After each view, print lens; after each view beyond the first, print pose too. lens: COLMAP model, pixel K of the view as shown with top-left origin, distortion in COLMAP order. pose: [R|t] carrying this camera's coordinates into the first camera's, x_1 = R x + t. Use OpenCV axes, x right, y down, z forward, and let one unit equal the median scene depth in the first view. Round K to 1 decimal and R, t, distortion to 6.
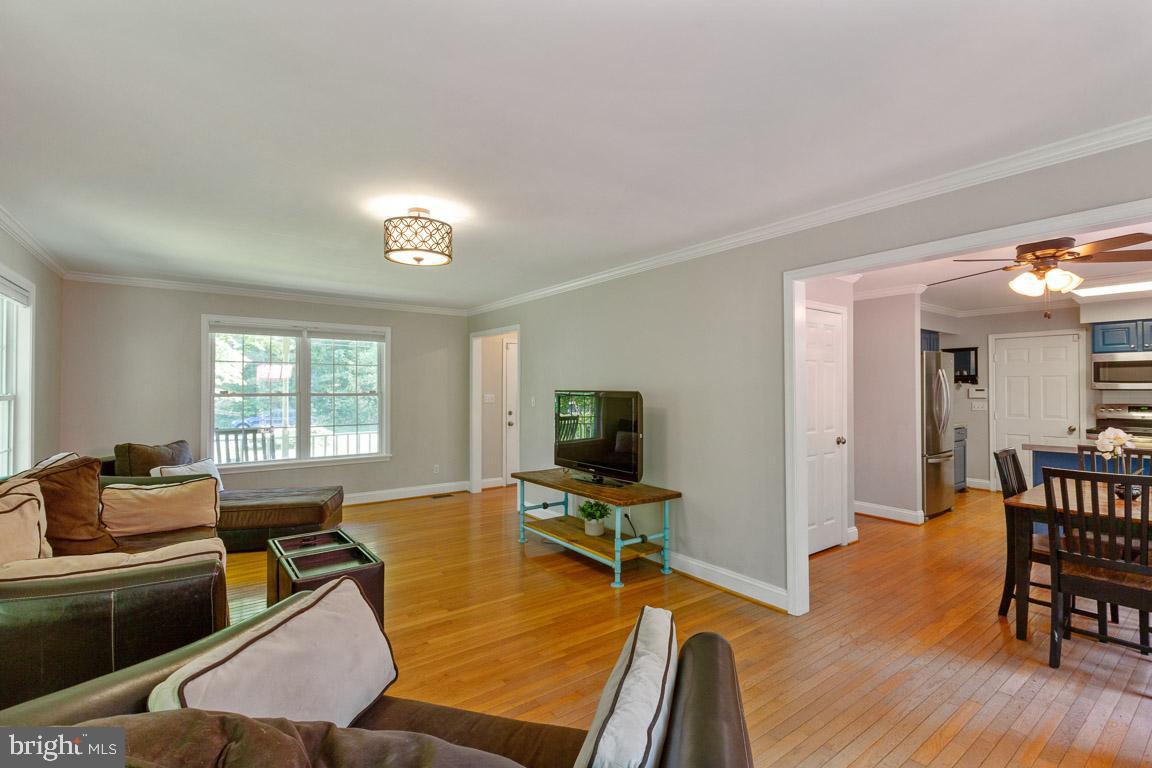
lens RADIAL K [[518.6, 0, 577.7], [0, 518.6, 384.8], [0, 0, 1]] dist [-0.000866, -0.000063]
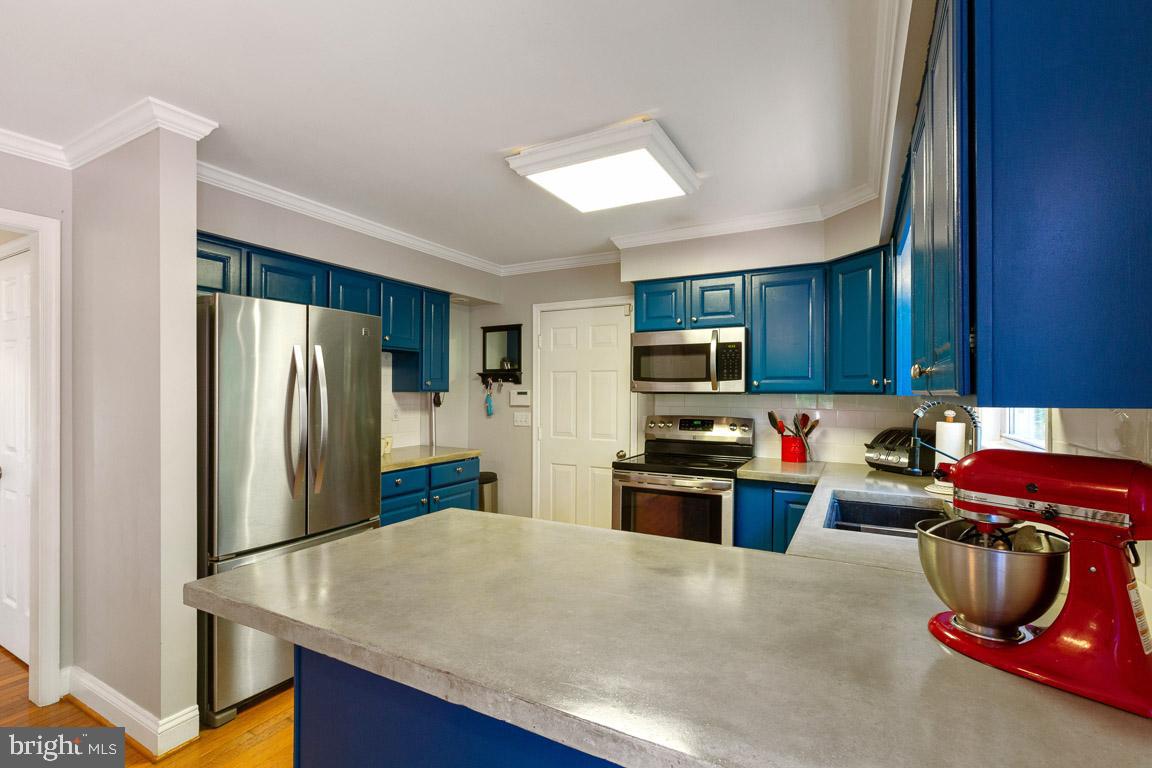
lens RADIAL K [[518.6, 0, 577.7], [0, 518.6, 384.8], [0, 0, 1]] dist [-0.000866, -0.000063]
pose [[0.901636, 0.006275, 0.432451, 0.668056], [-0.005857, 0.999980, -0.002300, 0.001542], [-0.432457, -0.000459, 0.901655, 0.483595]]
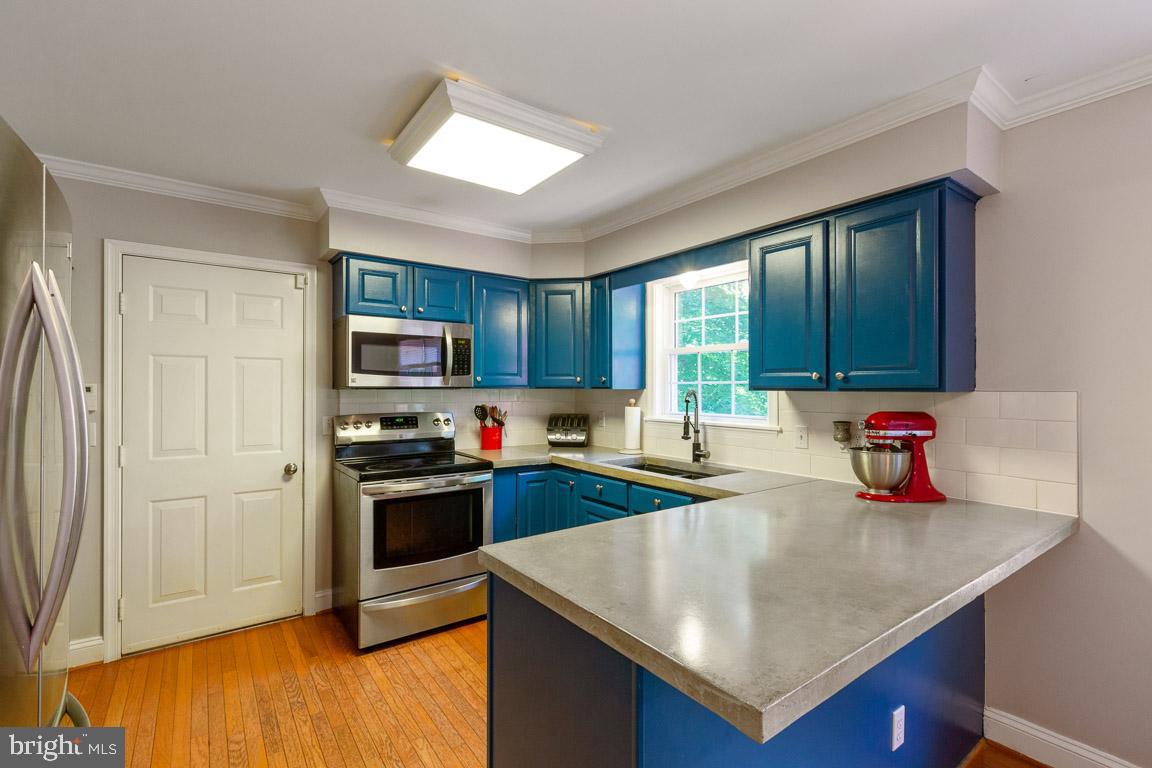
lens RADIAL K [[518.6, 0, 577.7], [0, 518.6, 384.8], [0, 0, 1]] dist [-0.000866, -0.000063]
pose [[-0.003771, 0.002602, 0.999990, 0.496583], [-0.012430, 0.999919, -0.002648, 0.004516], [-0.999916, -0.012440, -0.003738, 0.776909]]
